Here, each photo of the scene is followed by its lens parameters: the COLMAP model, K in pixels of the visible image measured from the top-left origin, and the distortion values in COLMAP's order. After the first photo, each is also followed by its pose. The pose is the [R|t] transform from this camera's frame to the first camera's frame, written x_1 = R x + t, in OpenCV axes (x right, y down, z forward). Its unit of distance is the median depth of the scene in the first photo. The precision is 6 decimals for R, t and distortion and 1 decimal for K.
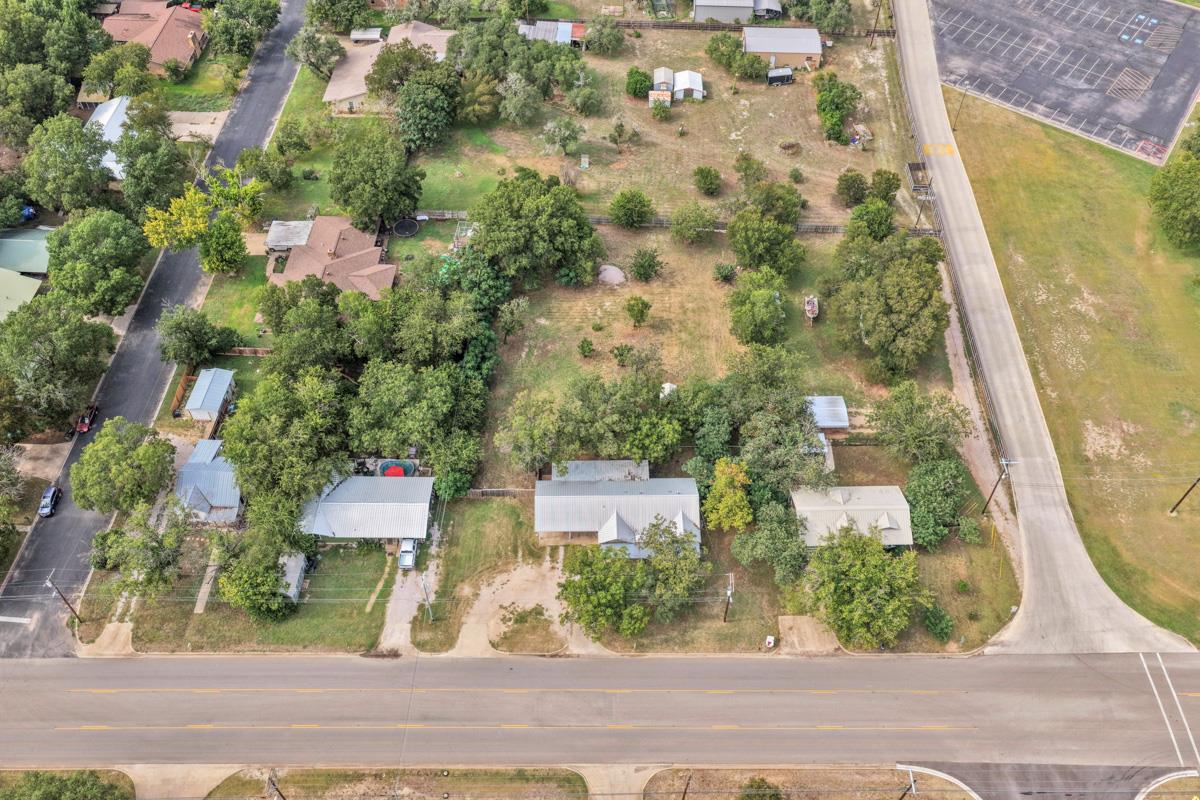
lens RADIAL K [[994.4, 0, 594.7], [0, 994.4, 399.3], [0, 0, 1]] dist [-0.004360, 0.010437]
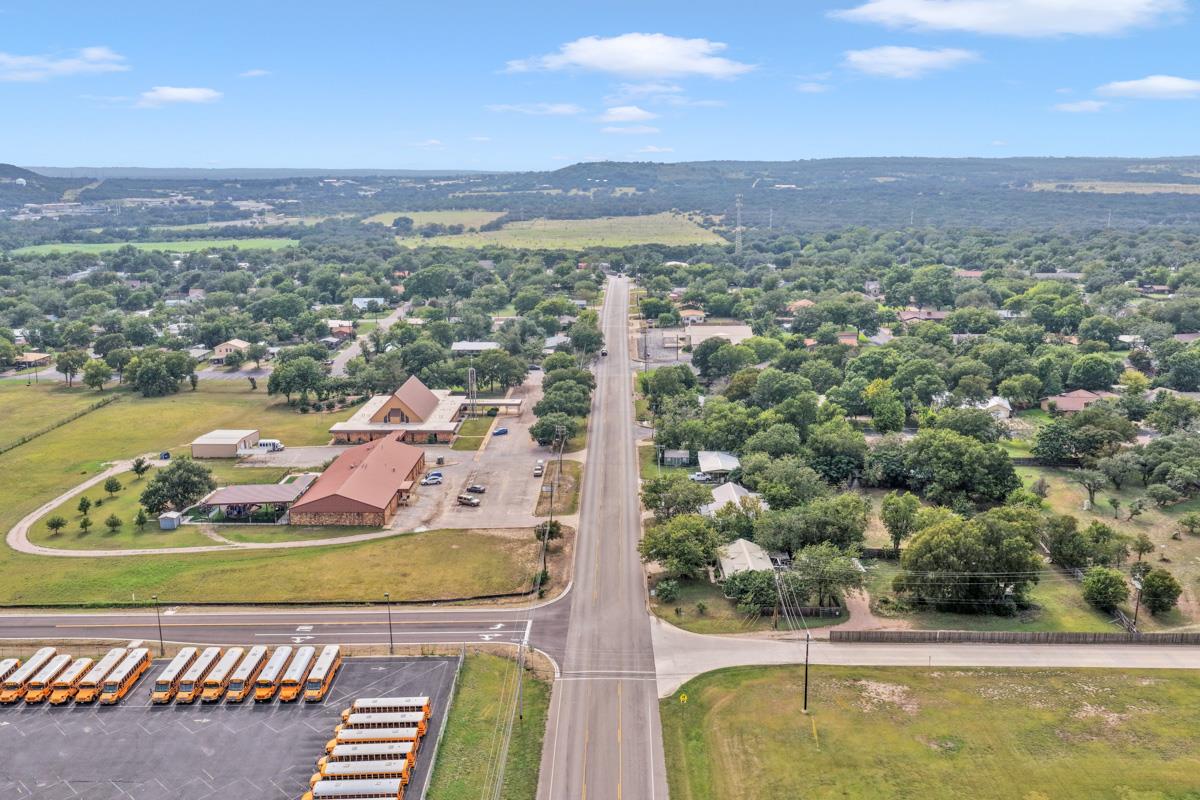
lens RADIAL K [[994.4, 0, 594.7], [0, 994.4, 399.3], [0, 0, 1]] dist [-0.004360, 0.010437]
pose [[-0.018935, 0.232399, -0.972436, 1.684607], [-0.757580, 0.631376, 0.165642, -0.105573], [0.652468, 0.739835, 0.164105, 0.506597]]
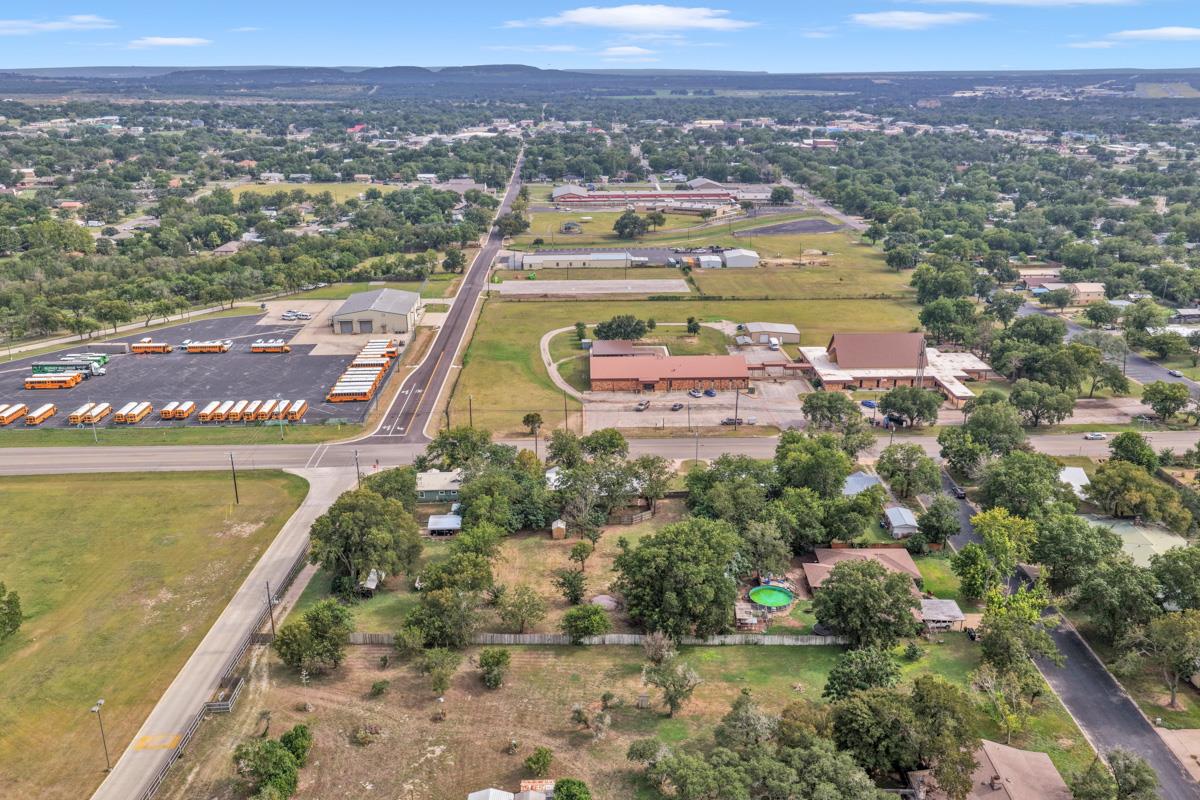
lens RADIAL K [[994.4, 0, 594.7], [0, 994.4, 399.3], [0, 0, 1]] dist [-0.004360, 0.010437]
pose [[-0.999534, 0.017664, -0.024907, 0.067094], [-0.016602, 0.370196, 0.928805, -1.562335], [0.025627, 0.928786, -0.369730, 1.607235]]
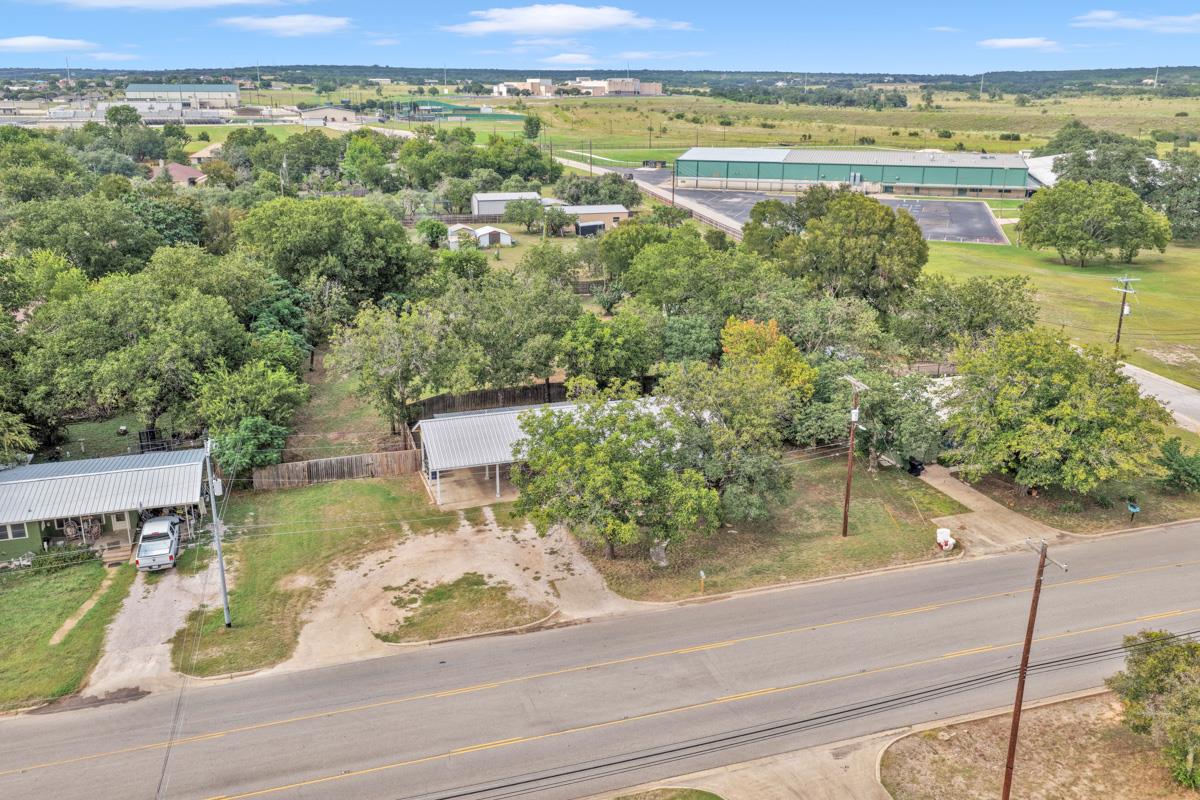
lens RADIAL K [[994.4, 0, 594.7], [0, 994.4, 399.3], [0, 0, 1]] dist [-0.004360, 0.010437]
pose [[0.952021, -0.088314, 0.293014, -0.126675], [0.232478, 0.831365, -0.504764, 0.378915], [-0.199024, 0.548665, 0.812007, 0.562945]]
